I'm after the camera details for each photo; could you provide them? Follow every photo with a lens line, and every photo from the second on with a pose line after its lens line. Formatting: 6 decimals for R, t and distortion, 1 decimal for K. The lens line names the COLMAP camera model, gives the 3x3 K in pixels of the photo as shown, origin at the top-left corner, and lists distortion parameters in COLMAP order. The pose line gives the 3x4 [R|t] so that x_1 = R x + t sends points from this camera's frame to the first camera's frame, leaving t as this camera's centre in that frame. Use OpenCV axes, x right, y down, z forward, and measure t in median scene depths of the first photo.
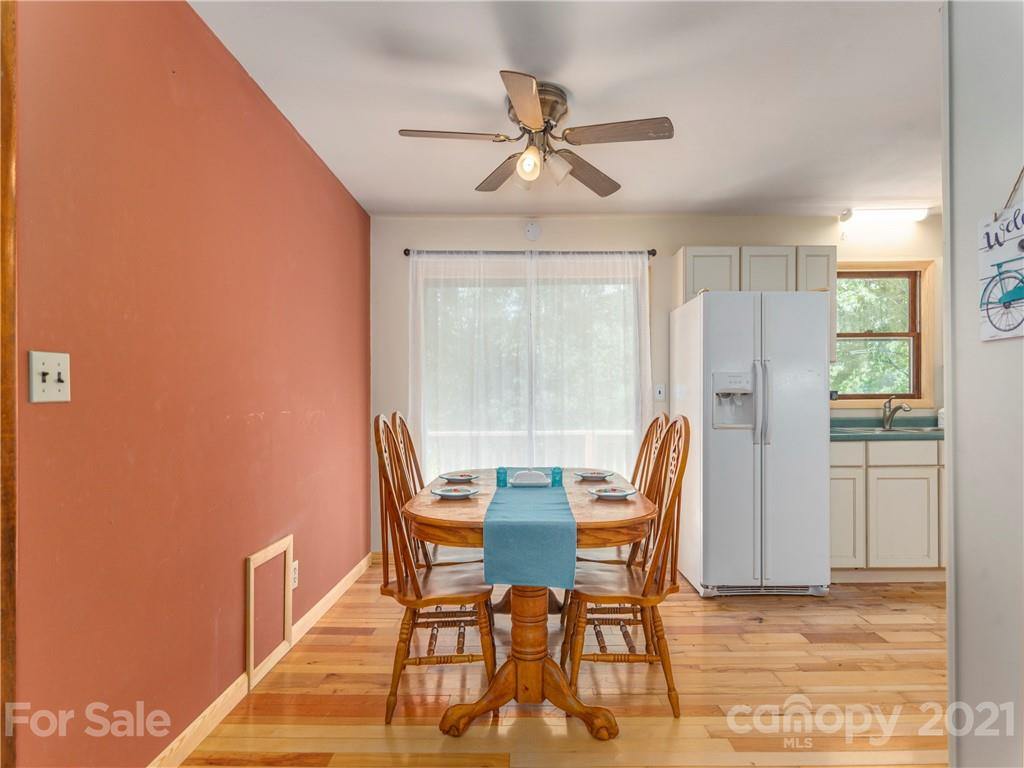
lens RADIAL K [[552.1, 0, 512.2], [0, 552.1, 401.7], [0, 0, 1]] dist [0.004021, 0.000775]
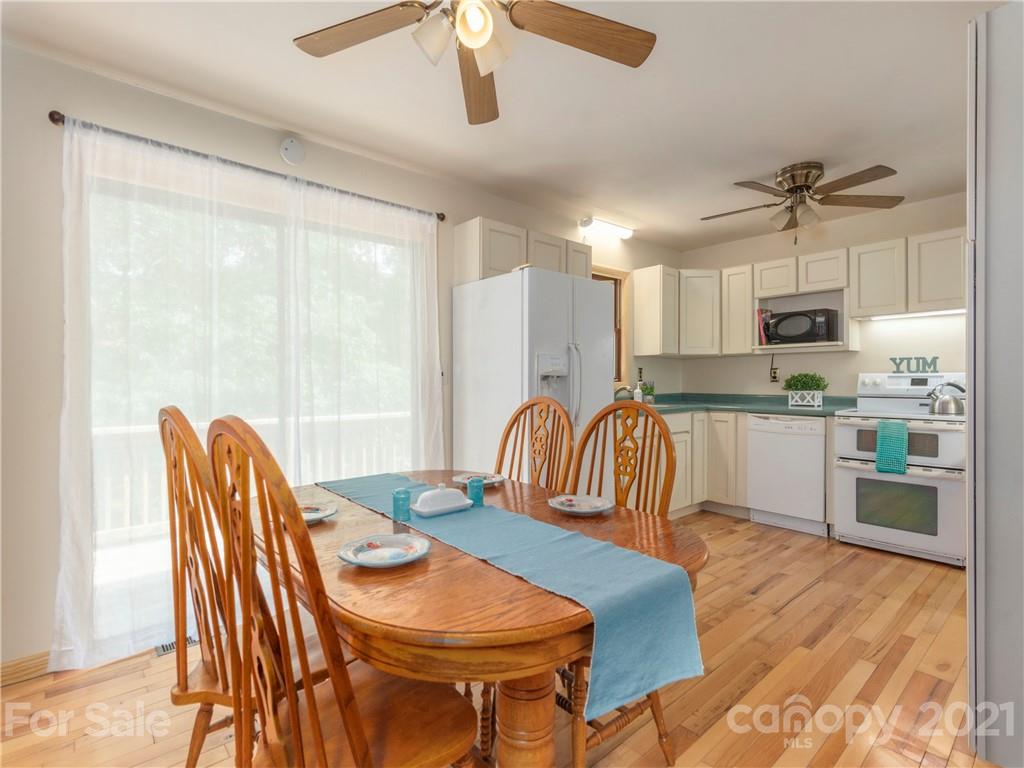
lens RADIAL K [[499.9, 0, 512.0], [0, 499.9, 384.0], [0, 0, 1]] dist [0.003133, 0.000414]
pose [[0.731883, -0.002756, 0.681425, -0.215596], [0.003221, 0.999995, 0.000585, -0.001439], [-0.681423, 0.001767, 0.731888, 0.342583]]
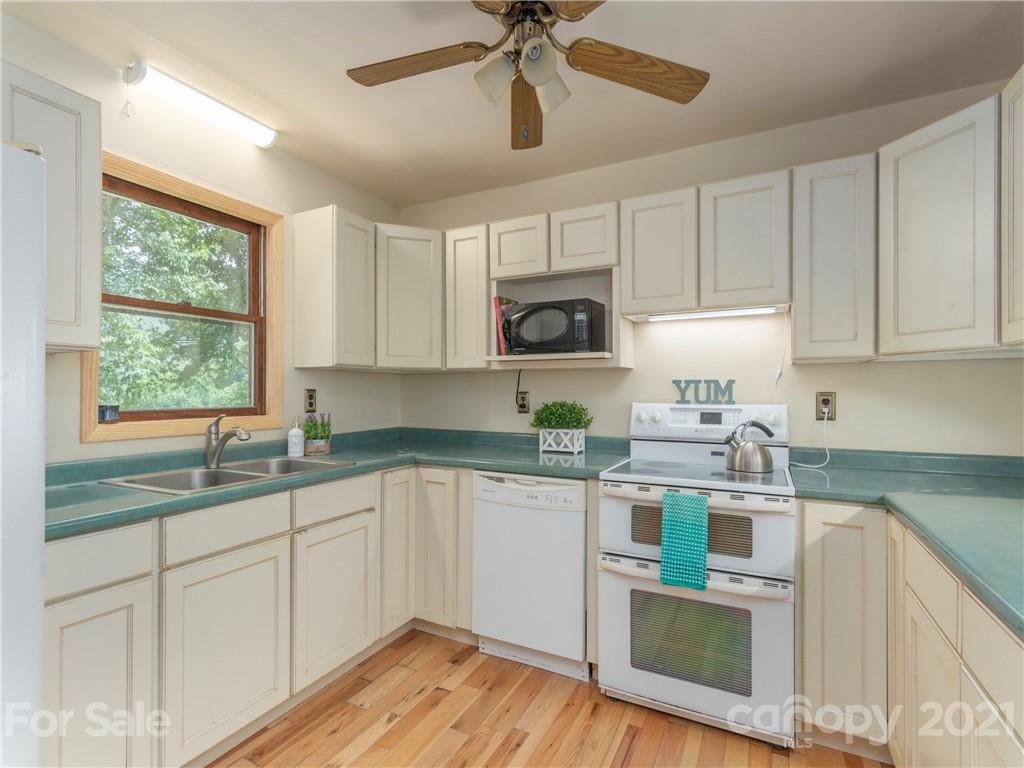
lens RADIAL K [[464.4, 0, 529.1], [0, 464.4, 388.7], [0, 0, 1]] dist [0.001825, 0.000099]
pose [[0.404651, 0.007774, 0.914438, 0.350811], [0.001196, 0.999959, -0.009030, -0.031880], [-0.914470, 0.004748, 0.404625, 0.477103]]
